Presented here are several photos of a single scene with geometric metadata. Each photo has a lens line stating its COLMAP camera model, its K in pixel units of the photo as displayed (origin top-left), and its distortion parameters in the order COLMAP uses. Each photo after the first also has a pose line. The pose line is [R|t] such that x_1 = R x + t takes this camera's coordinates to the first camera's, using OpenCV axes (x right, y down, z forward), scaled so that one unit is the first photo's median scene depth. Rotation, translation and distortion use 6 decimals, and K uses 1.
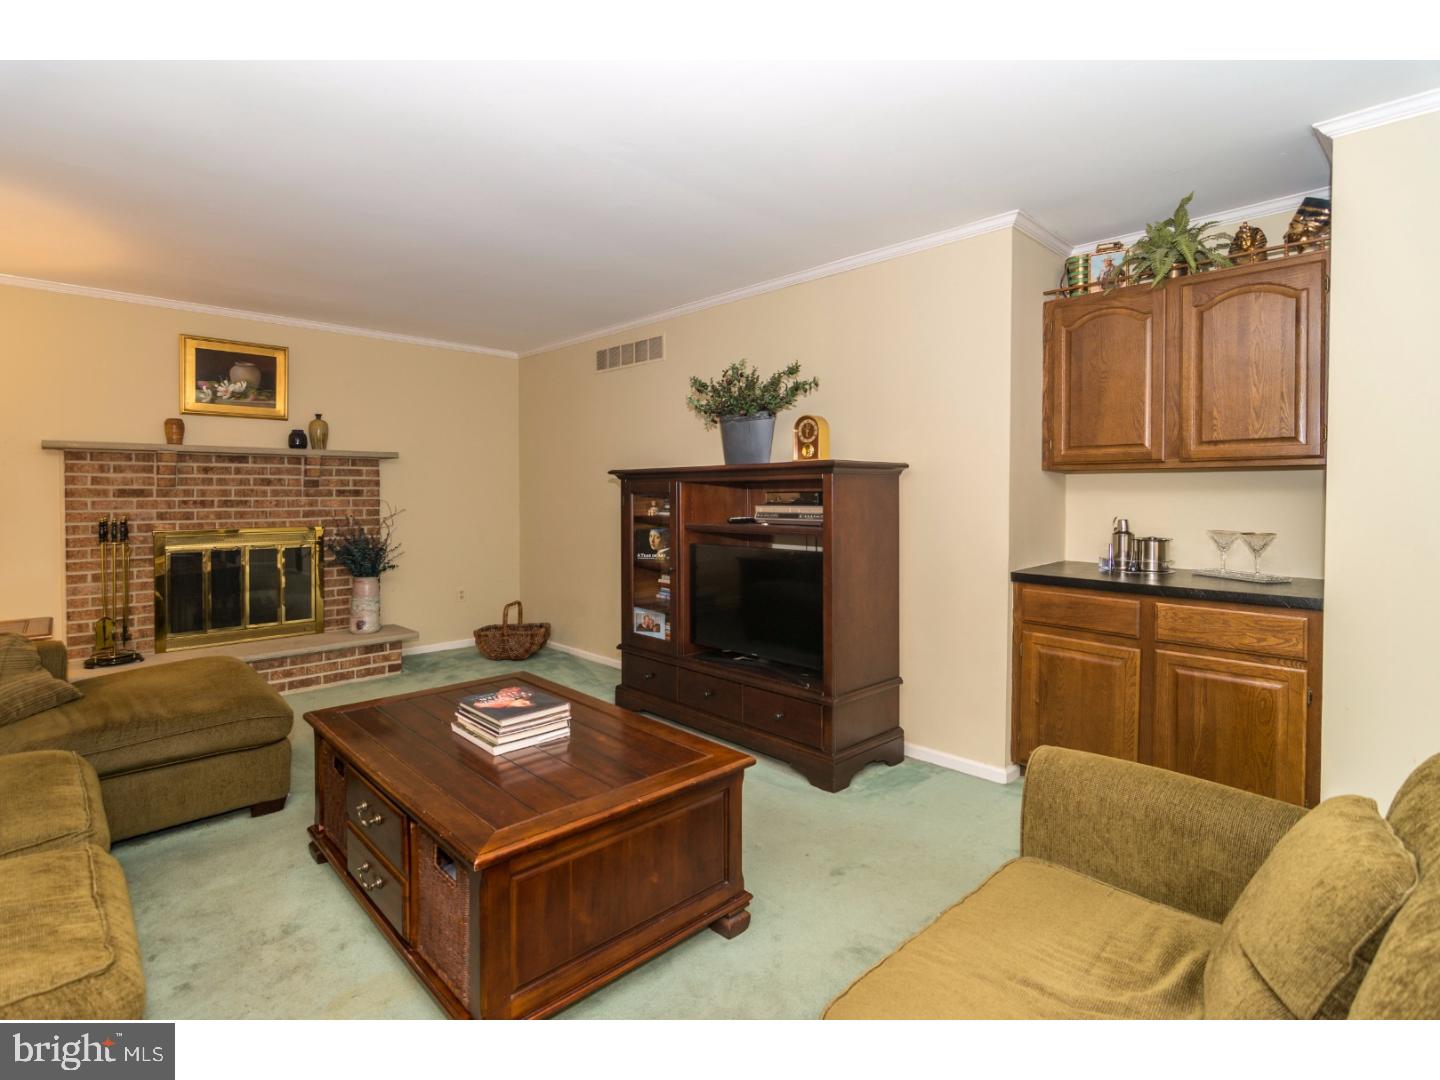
lens RADIAL K [[707.9, 0, 722.2], [0, 707.9, 500.8], [0, 0, 1]] dist [0.000825, 0.000383]
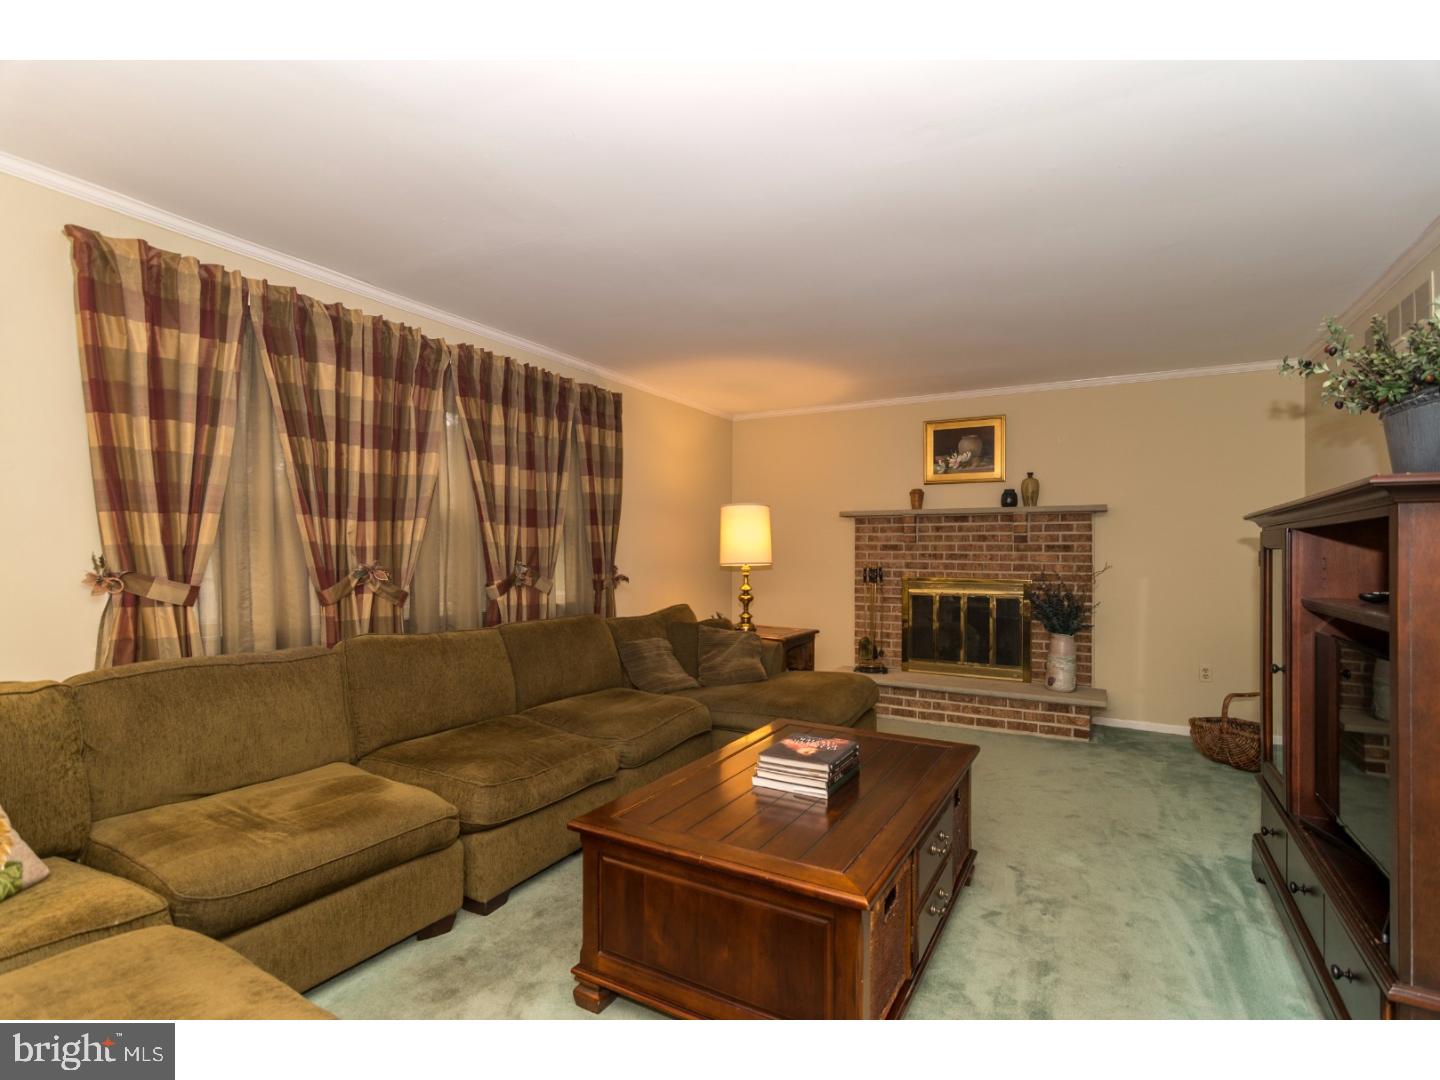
lens RADIAL K [[707.7, 0, 725.2], [0, 707.7, 544.5], [0, 0, 1]] dist [-0.000854, 0.001908]
pose [[0.286350, -0.003458, -0.958119, 0.320705], [-0.015611, 0.999844, -0.008274, -0.000565], [0.957998, 0.017326, 0.286252, 0.287399]]
